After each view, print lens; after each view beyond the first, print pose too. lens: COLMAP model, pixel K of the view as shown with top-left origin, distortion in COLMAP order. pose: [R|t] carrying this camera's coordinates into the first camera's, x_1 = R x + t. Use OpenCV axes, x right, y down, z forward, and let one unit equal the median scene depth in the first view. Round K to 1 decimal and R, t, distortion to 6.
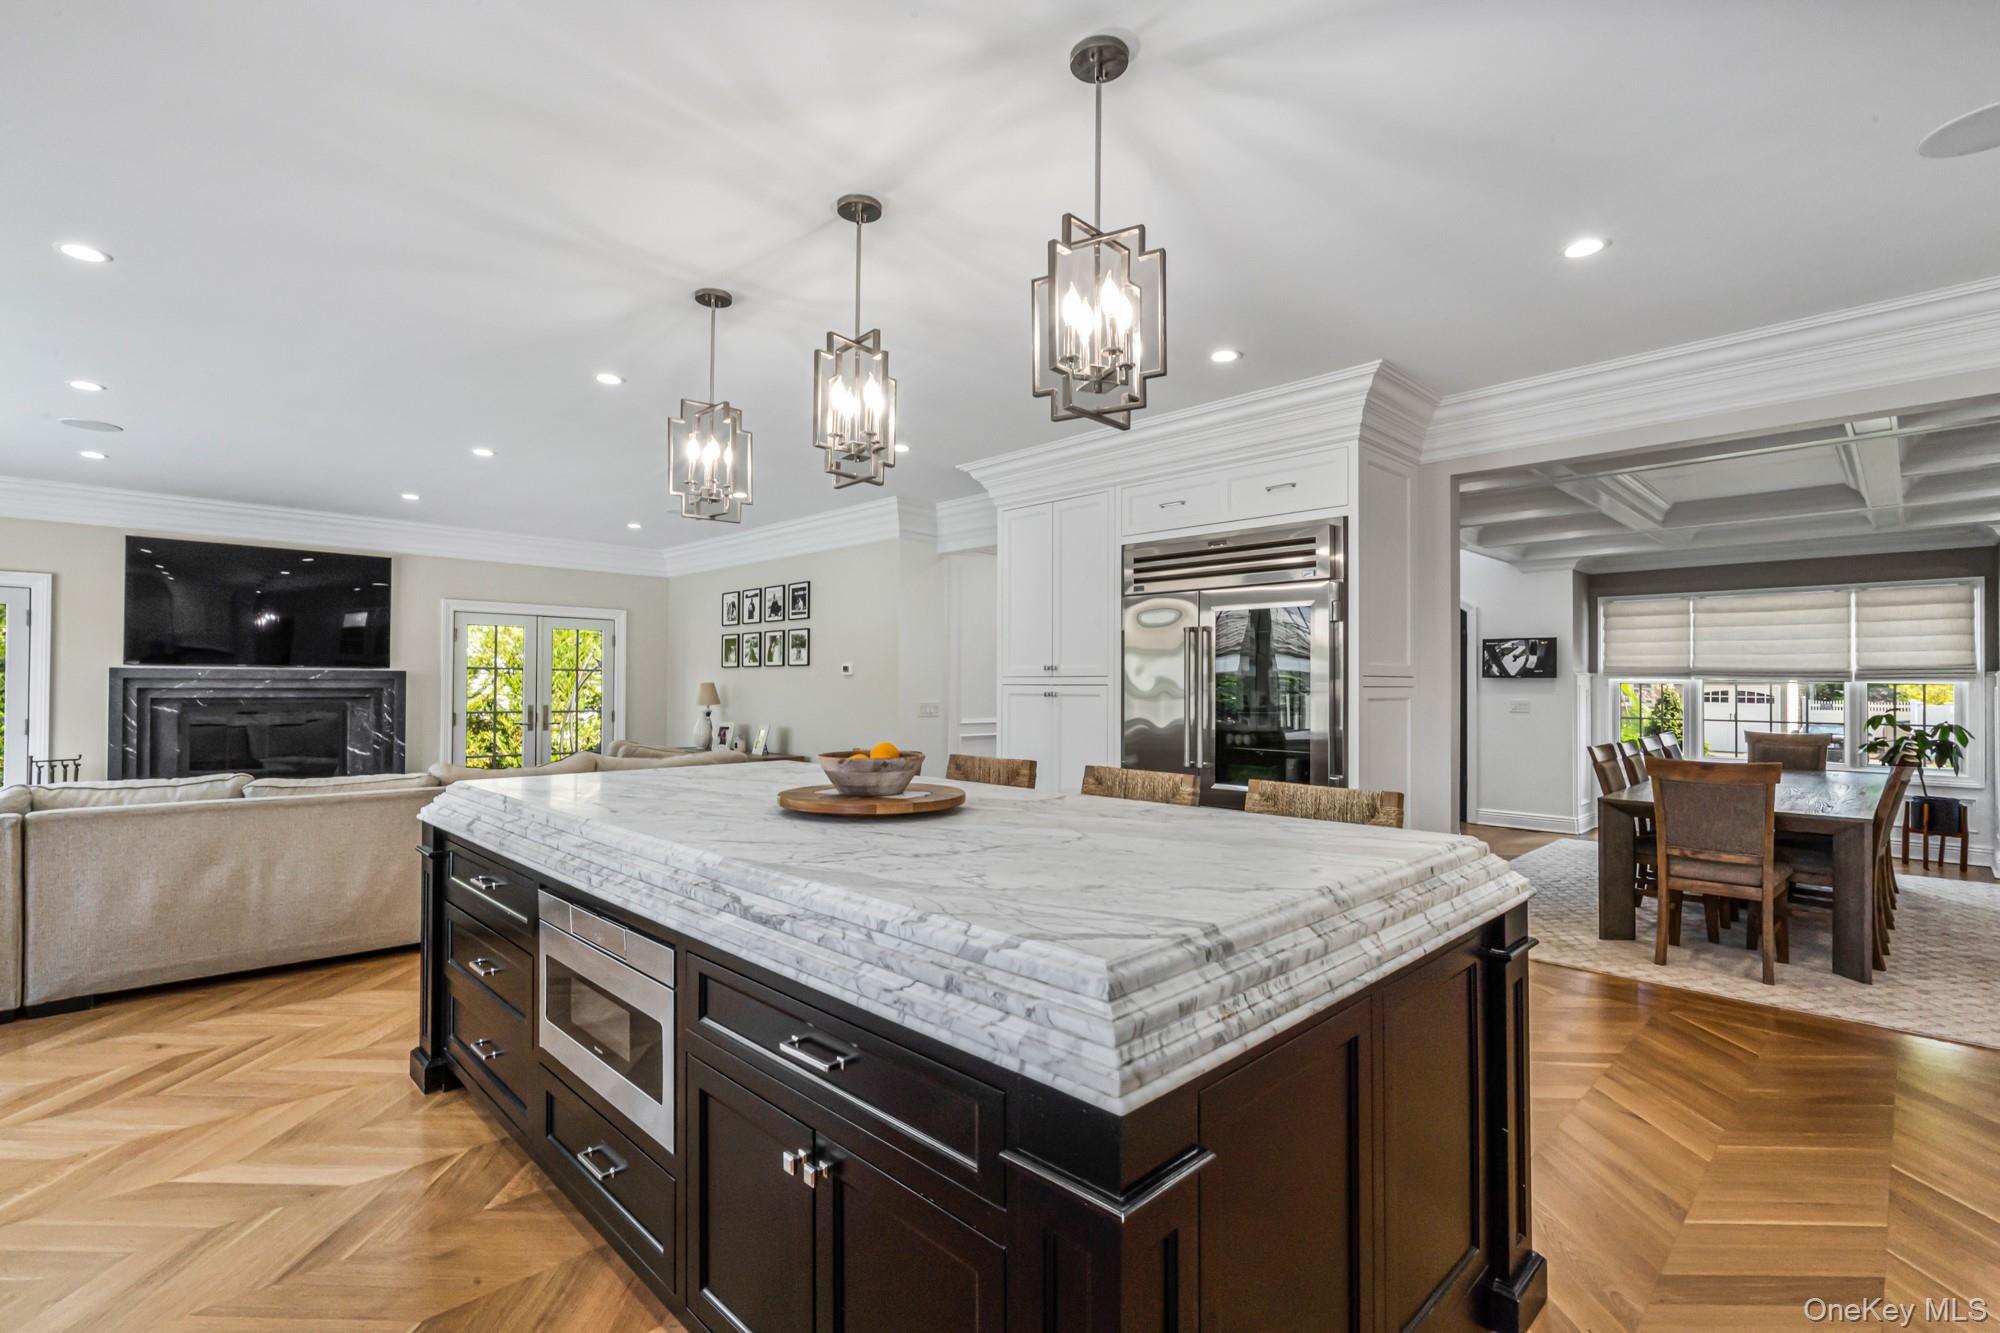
lens RADIAL K [[929.9, 0, 999.8], [0, 929.9, 675.2], [0, 0, 1]] dist [-0.001326, 0.001275]
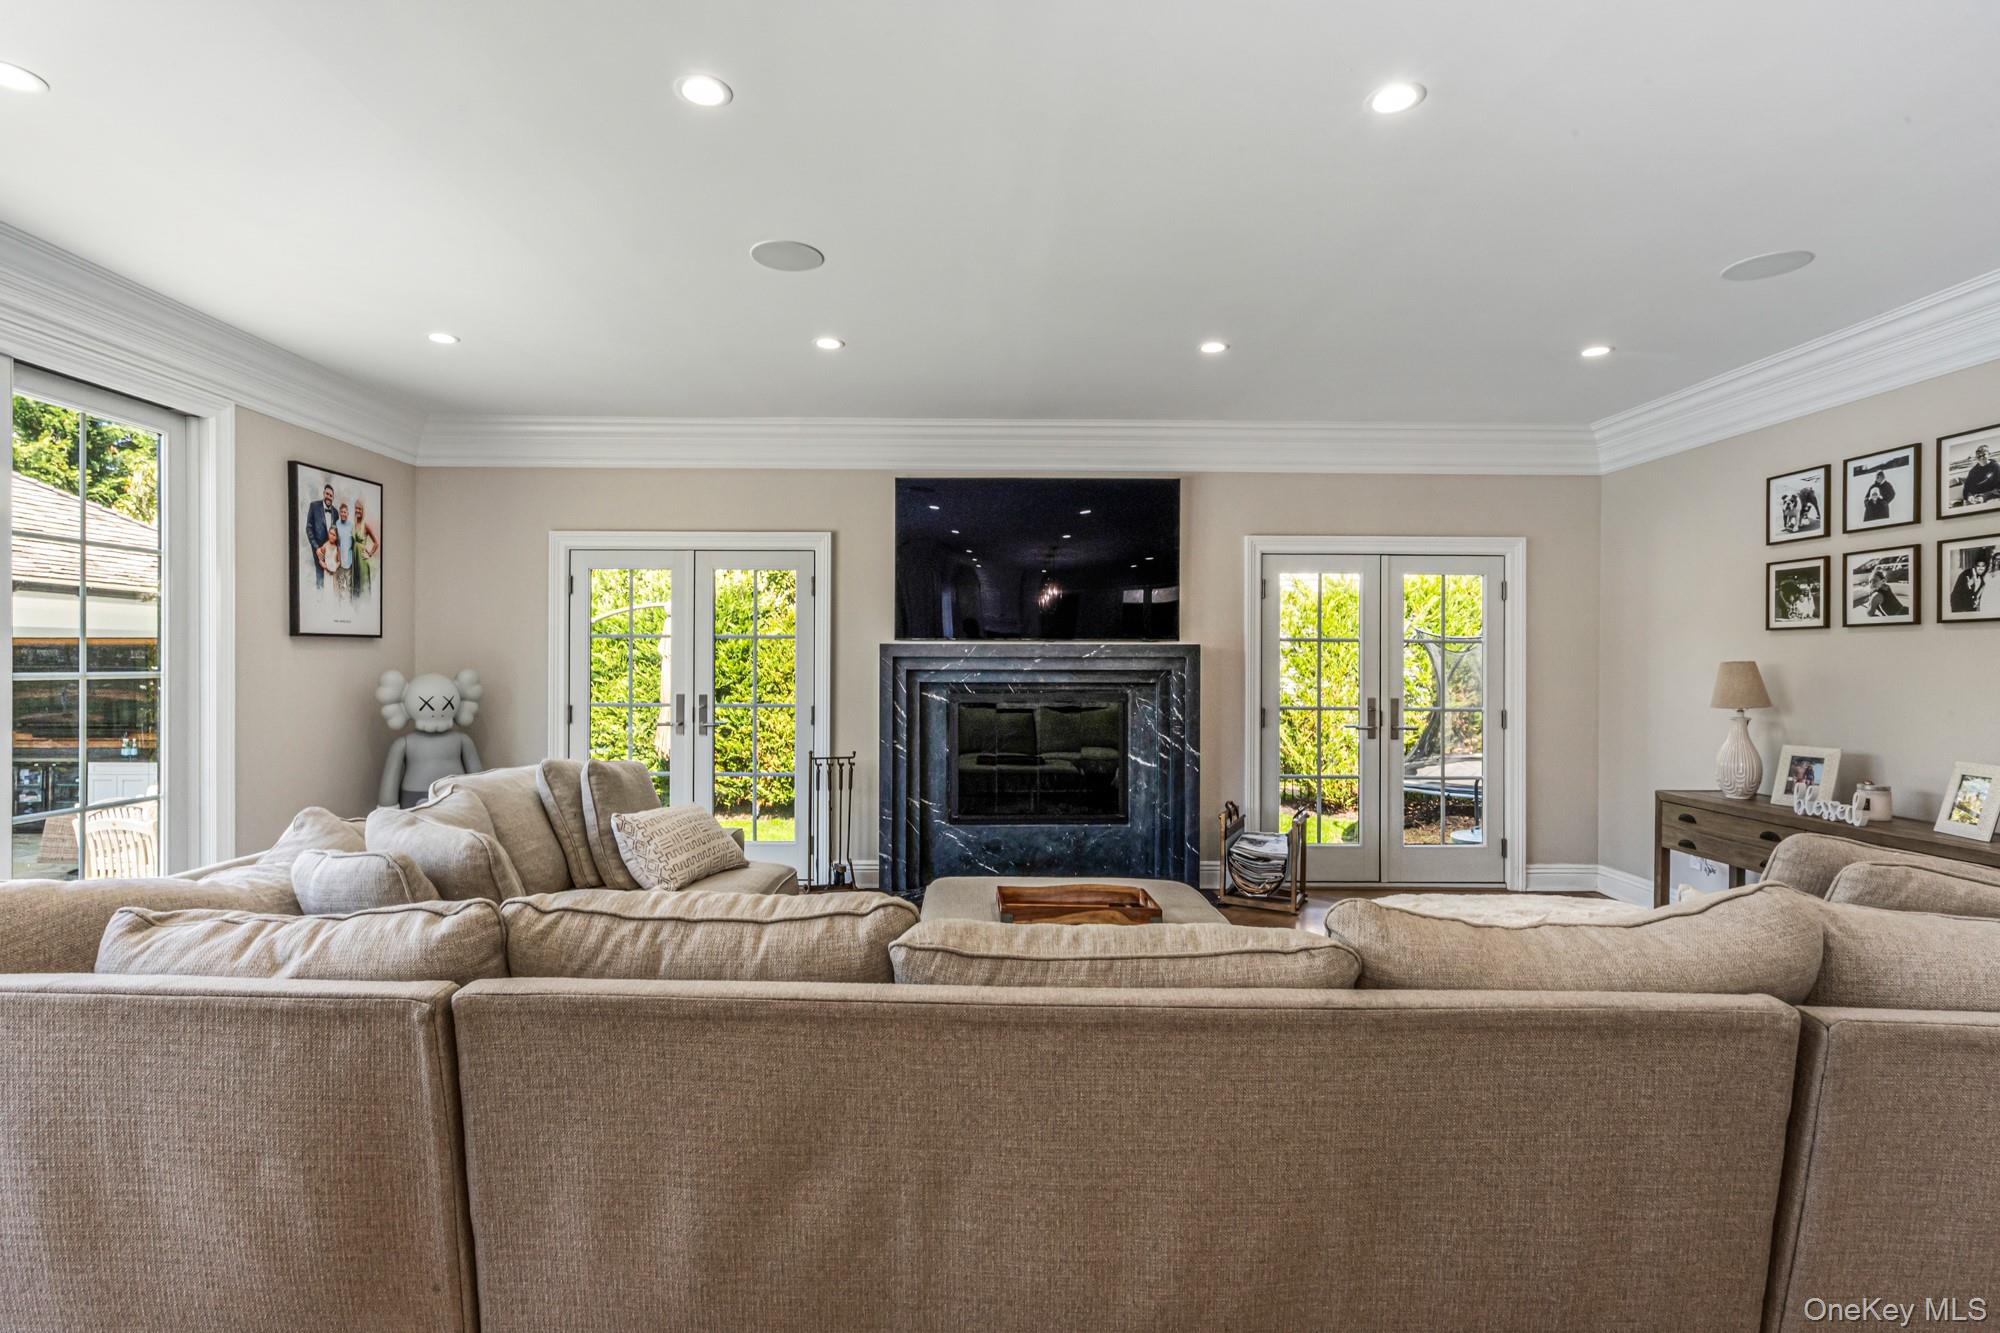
lens RADIAL K [[929.9, 0, 962.3], [0, 929.9, 666.6], [0, 0, 1]] dist [-0.001326, 0.001275]
pose [[0.704221, 0.000951, -0.709980, -0.292527], [0.006893, 0.999943, 0.008176, 0.004543], [0.709947, -0.010652, 0.704174, 0.418534]]
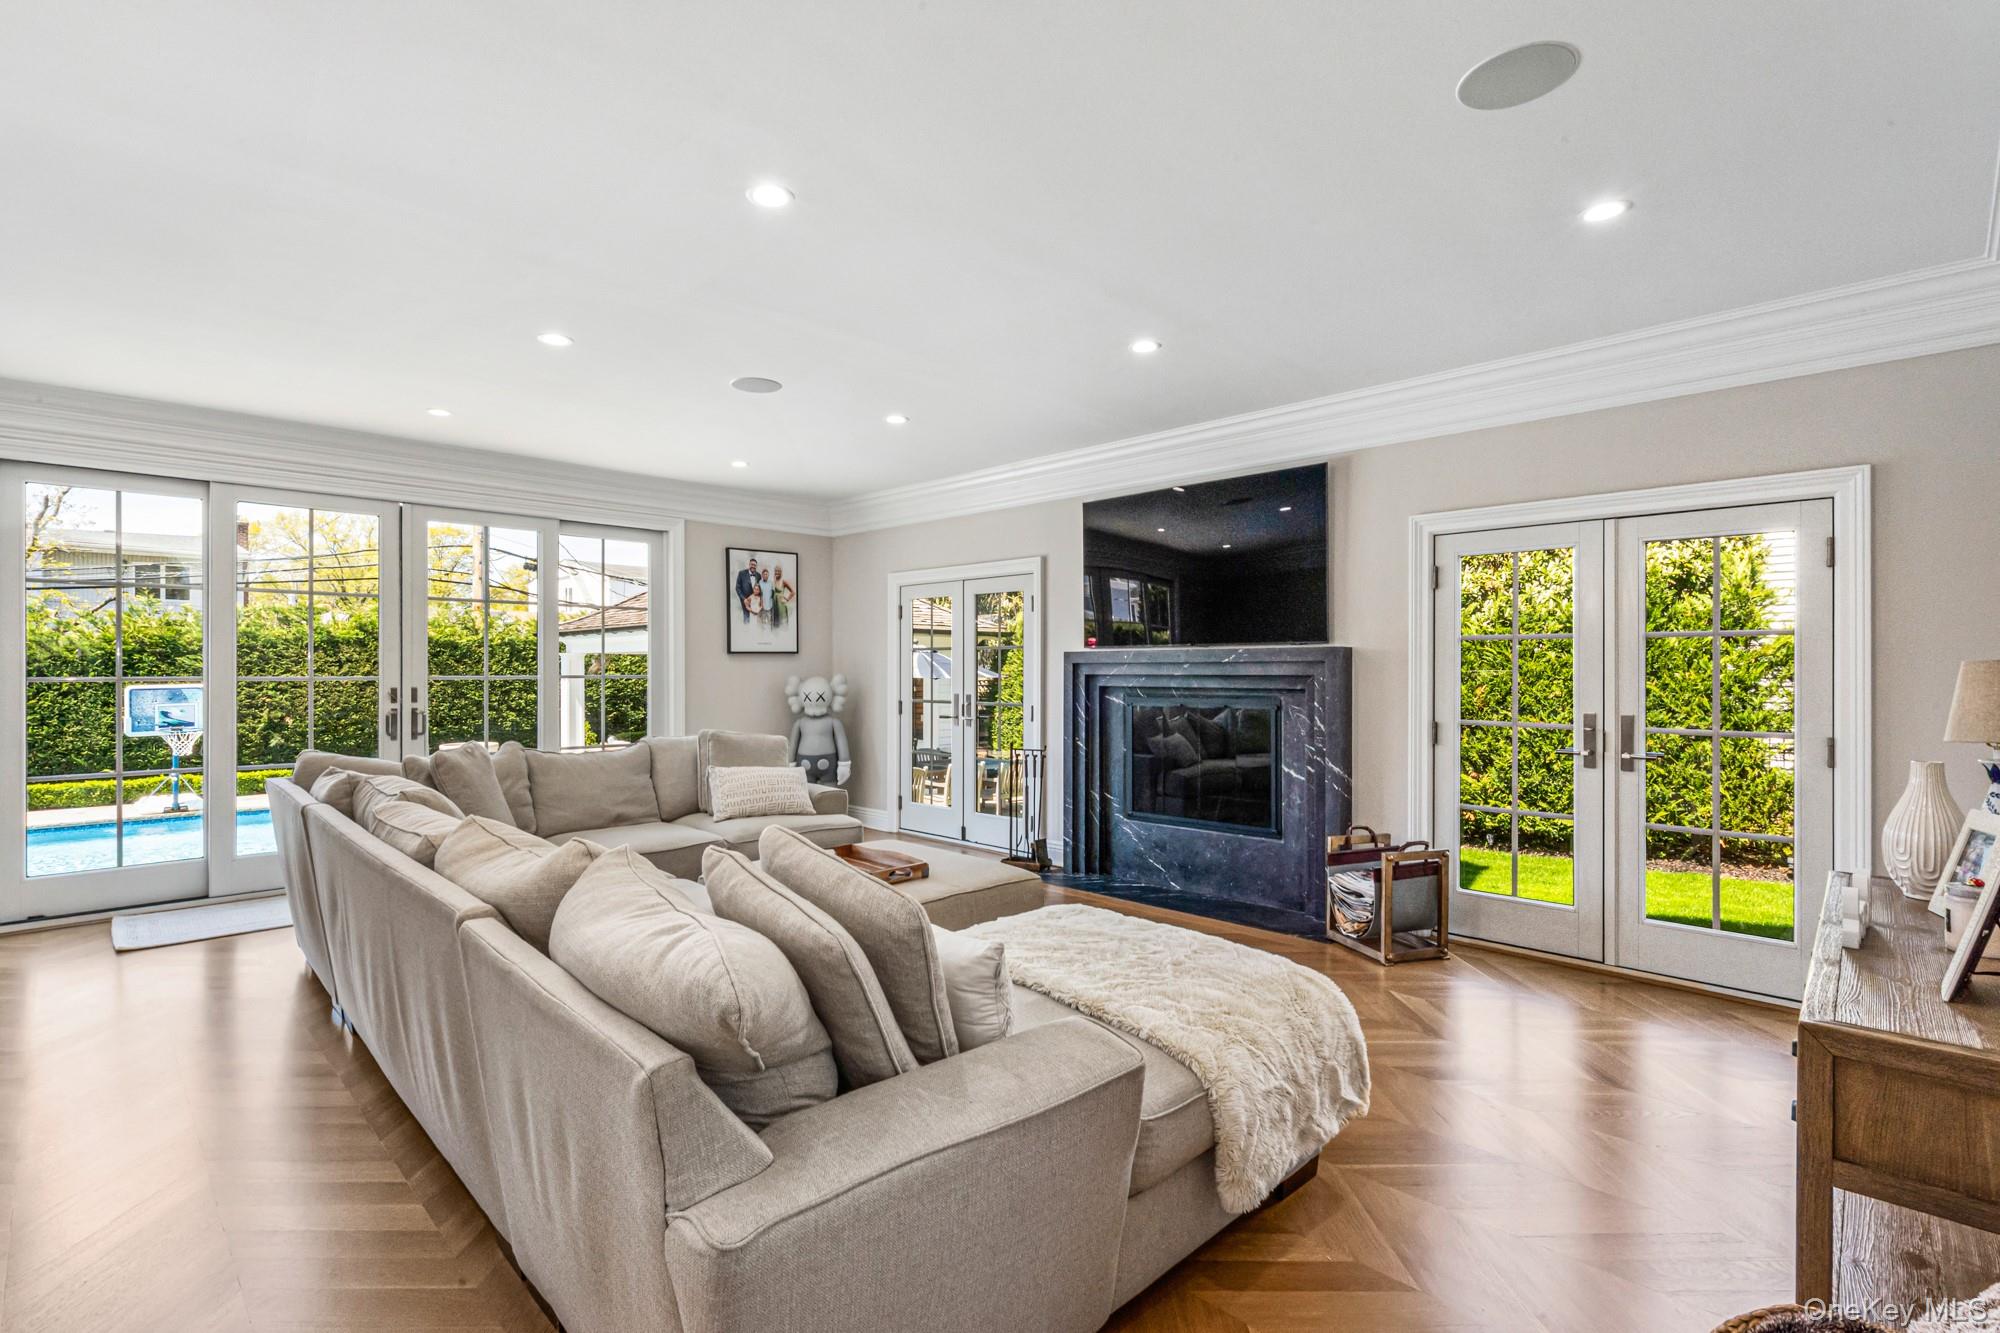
lens RADIAL K [[929.9, 0, 1001.1], [0, 929.9, 674.1], [0, 0, 1]] dist [-0.001326, 0.001275]
pose [[0.000469, -0.001428, -0.999999, -0.043987], [0.008459, 0.999963, -0.001424, 0.012272], [0.999964, -0.008458, 0.000481, 0.805645]]
